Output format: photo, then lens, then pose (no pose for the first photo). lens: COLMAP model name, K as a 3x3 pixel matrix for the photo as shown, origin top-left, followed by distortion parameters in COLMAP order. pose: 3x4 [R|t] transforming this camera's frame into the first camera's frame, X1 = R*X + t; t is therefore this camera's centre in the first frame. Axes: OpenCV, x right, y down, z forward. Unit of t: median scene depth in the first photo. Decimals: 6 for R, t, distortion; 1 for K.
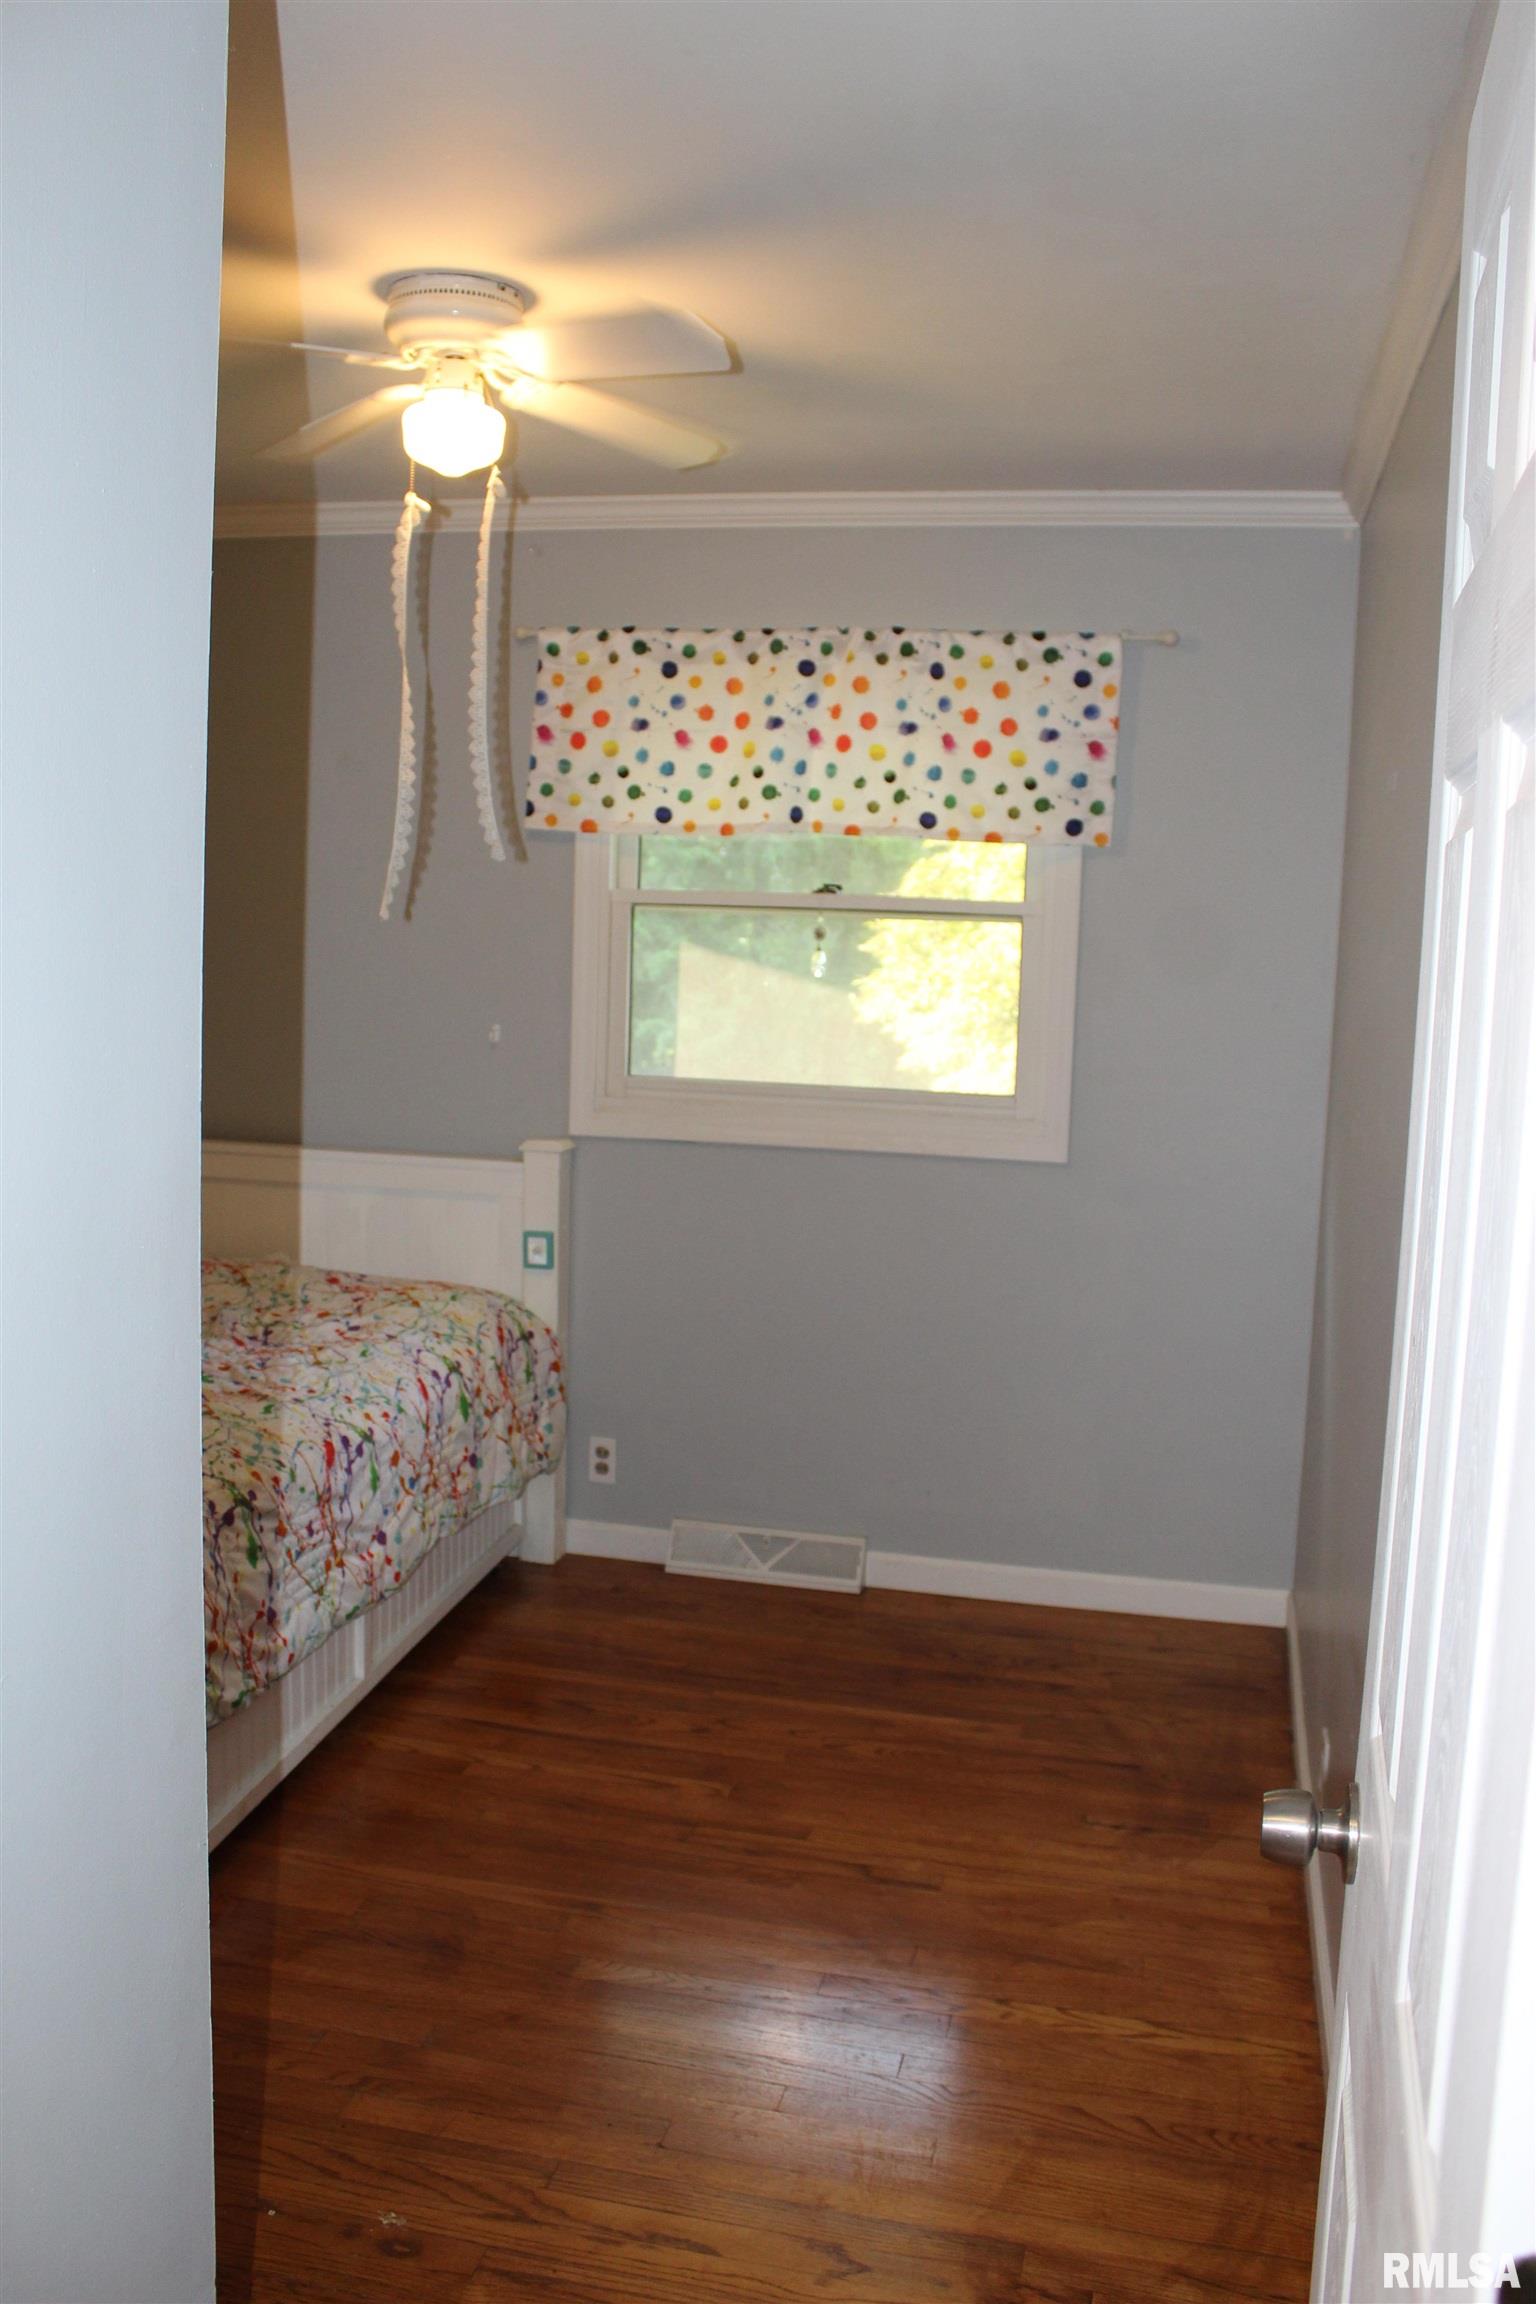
lens RADIAL K [[1929.7, 0, 761.4], [0, 1929.7, 1167.3], [0, 0, 1]] dist [-0.153043, 0.121706]
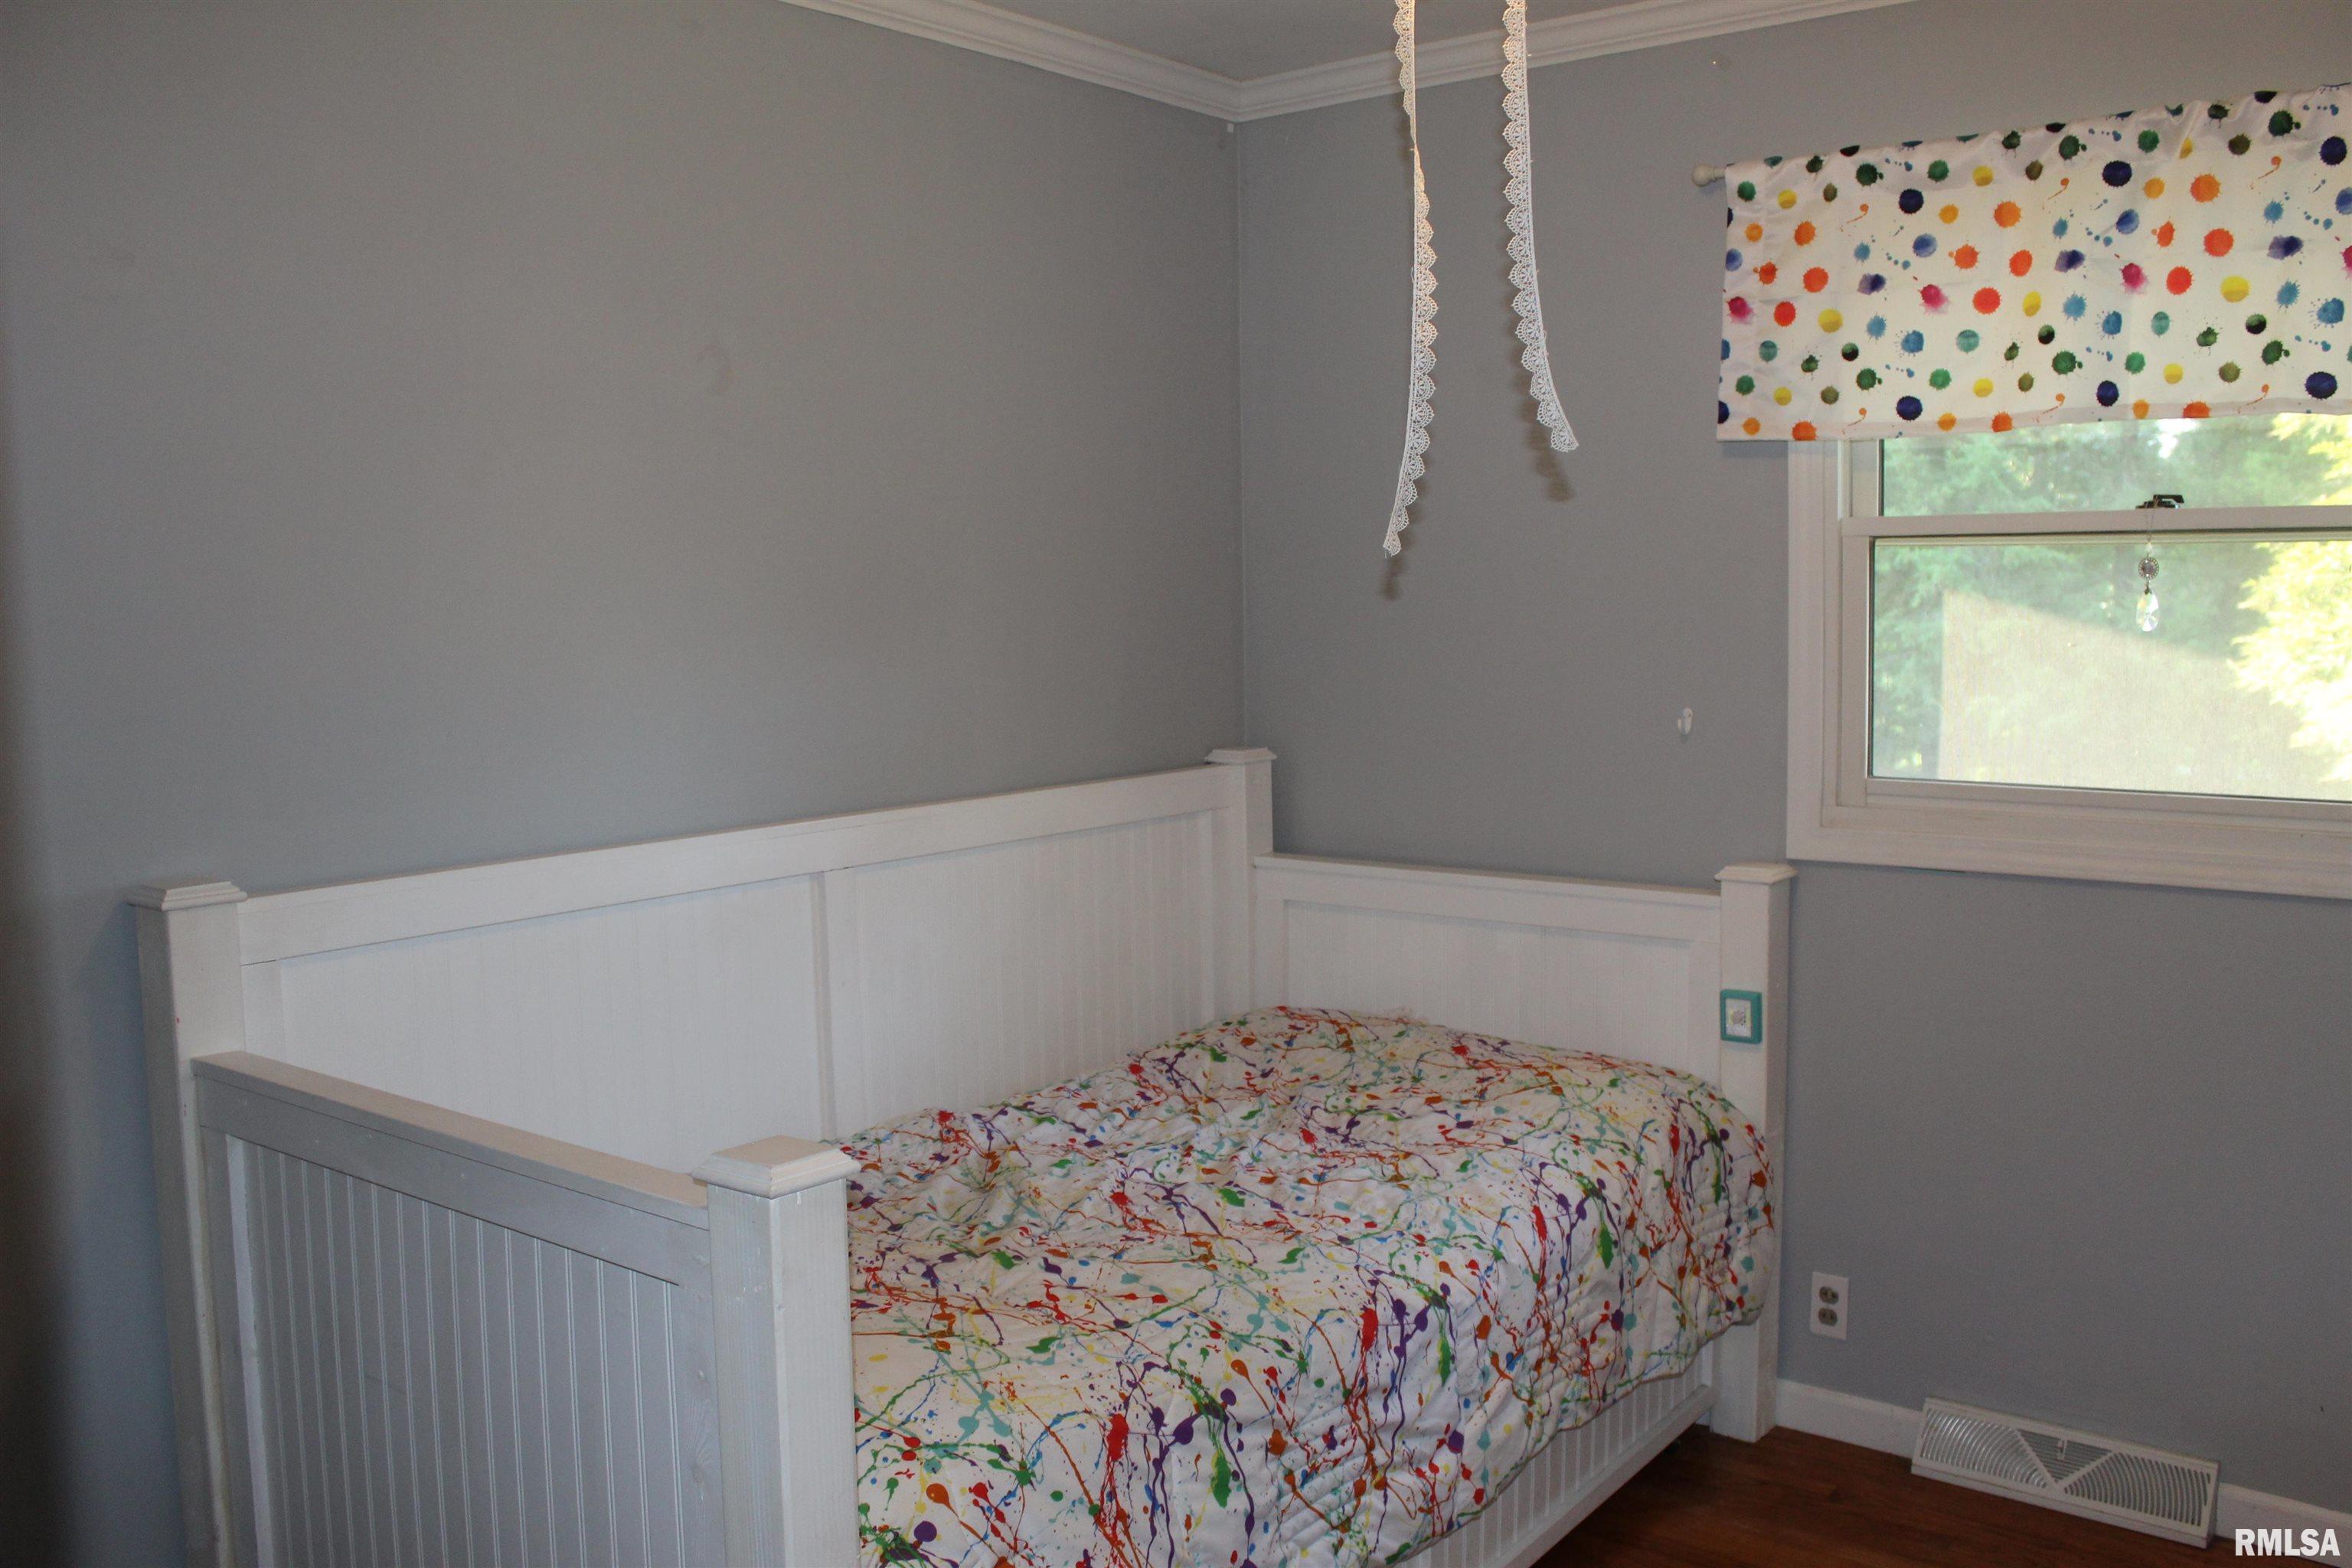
lens RADIAL K [[1969.9, 0, 1208.9], [0, 1969.9, 788.4], [0, 0, 1]] dist [-0.153043, 0.121706]
pose [[0.900103, -0.002195, -0.435671, 0.026011], [-0.011260, 0.999536, -0.028297, -0.021800], [0.435531, 0.030376, 0.899661, 0.264002]]
